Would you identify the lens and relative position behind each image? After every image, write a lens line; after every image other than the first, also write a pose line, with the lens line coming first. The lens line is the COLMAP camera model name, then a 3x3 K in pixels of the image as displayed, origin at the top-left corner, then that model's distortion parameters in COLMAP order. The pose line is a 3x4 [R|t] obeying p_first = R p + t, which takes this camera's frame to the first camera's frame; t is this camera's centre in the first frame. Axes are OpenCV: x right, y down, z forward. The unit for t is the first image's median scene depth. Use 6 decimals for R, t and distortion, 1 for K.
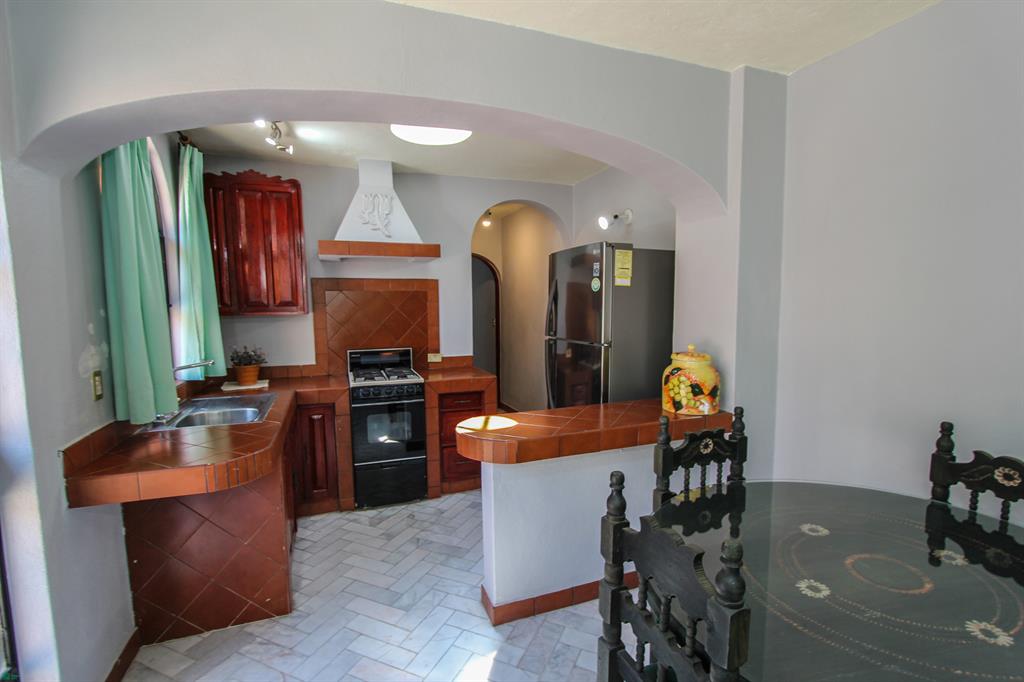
lens RADIAL K [[468.7, 0, 505.8], [0, 468.7, 347.1], [0, 0, 1]] dist [-0.006939, -0.001008]
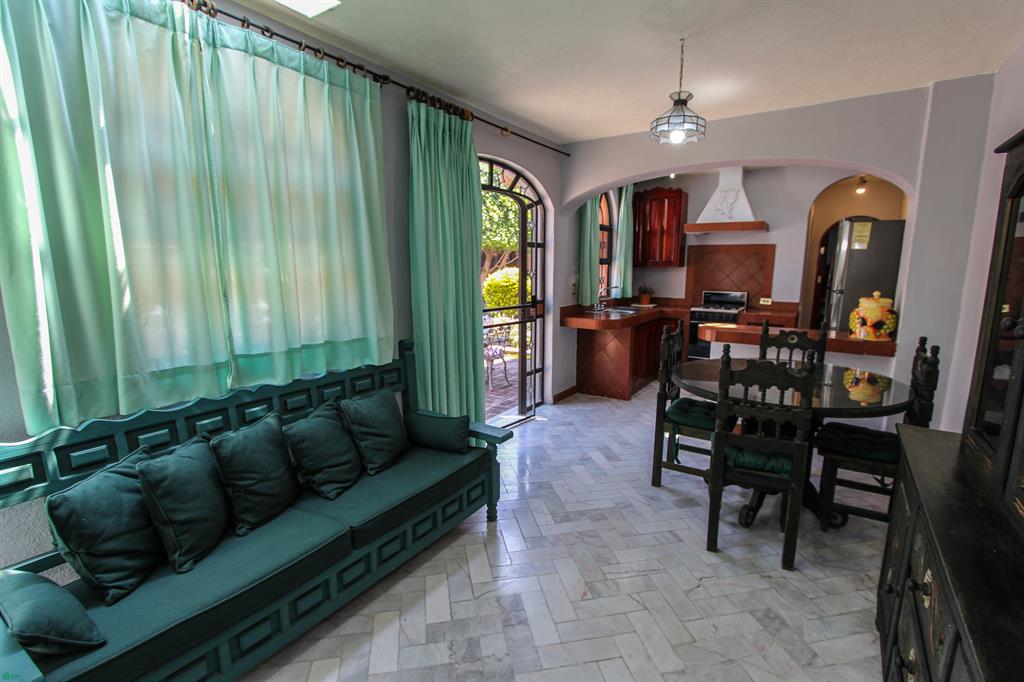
lens RADIAL K [[468.7, 0, 510.7], [0, 468.7, 341.6], [0, 0, 1]] dist [-0.006939, -0.001008]
pose [[0.575856, 0.144119, -0.804748, 0.685533], [-0.084441, 0.989560, 0.116792, 0.053935], [0.813179, 0.000698, 0.582013, -0.532050]]
